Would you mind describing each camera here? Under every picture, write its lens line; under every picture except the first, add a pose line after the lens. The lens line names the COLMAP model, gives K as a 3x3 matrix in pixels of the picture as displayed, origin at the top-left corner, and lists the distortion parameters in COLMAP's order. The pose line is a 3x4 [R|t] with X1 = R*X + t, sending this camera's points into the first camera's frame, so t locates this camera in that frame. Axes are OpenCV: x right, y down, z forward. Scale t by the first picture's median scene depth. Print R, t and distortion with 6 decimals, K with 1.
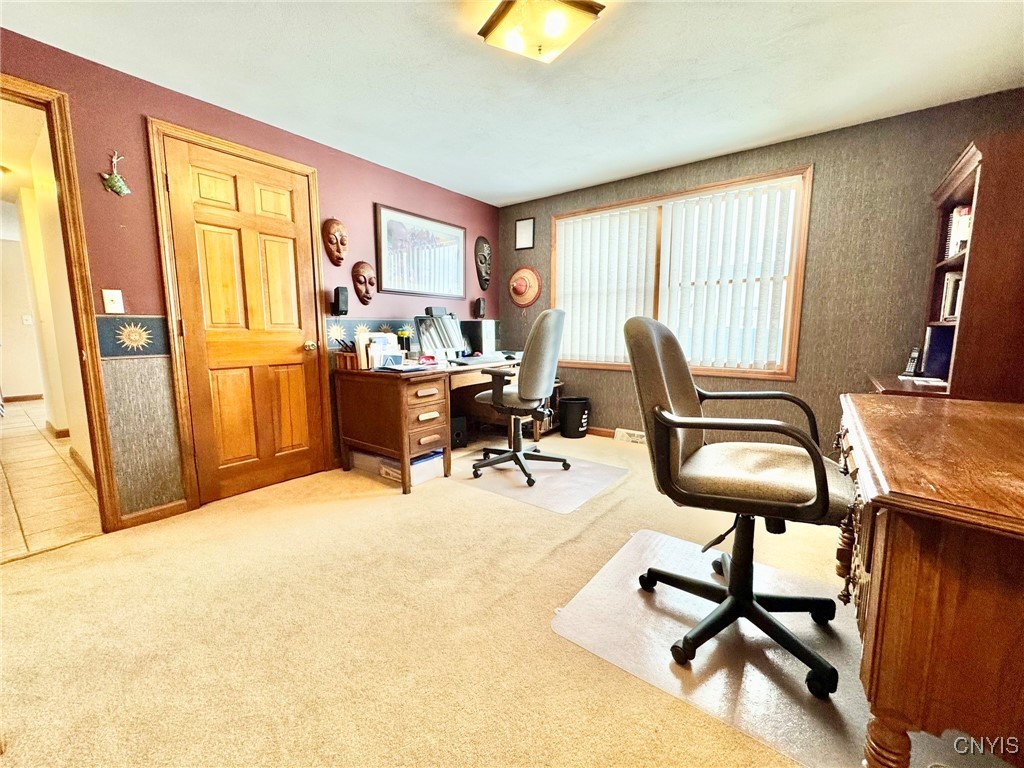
lens RADIAL K [[410.7, 0, 513.9], [0, 410.7, 382.7], [0, 0, 1]] dist [-0.002968, -0.000095]
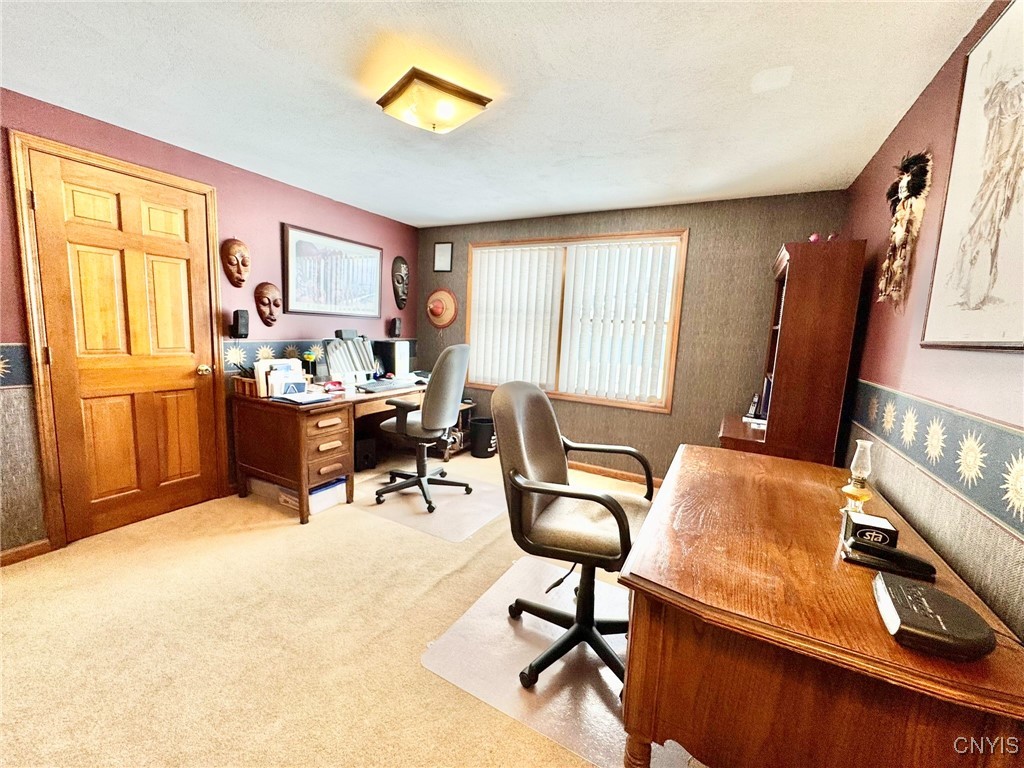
lens RADIAL K [[410.7, 0, 512.3], [0, 410.7, 384.1], [0, 0, 1]] dist [-0.002968, -0.000095]
pose [[0.986974, 0.028631, 0.158311, 0.076864], [-0.029672, 0.999551, 0.004213, -0.094830], [-0.158119, -0.008856, 0.987380, -0.075537]]
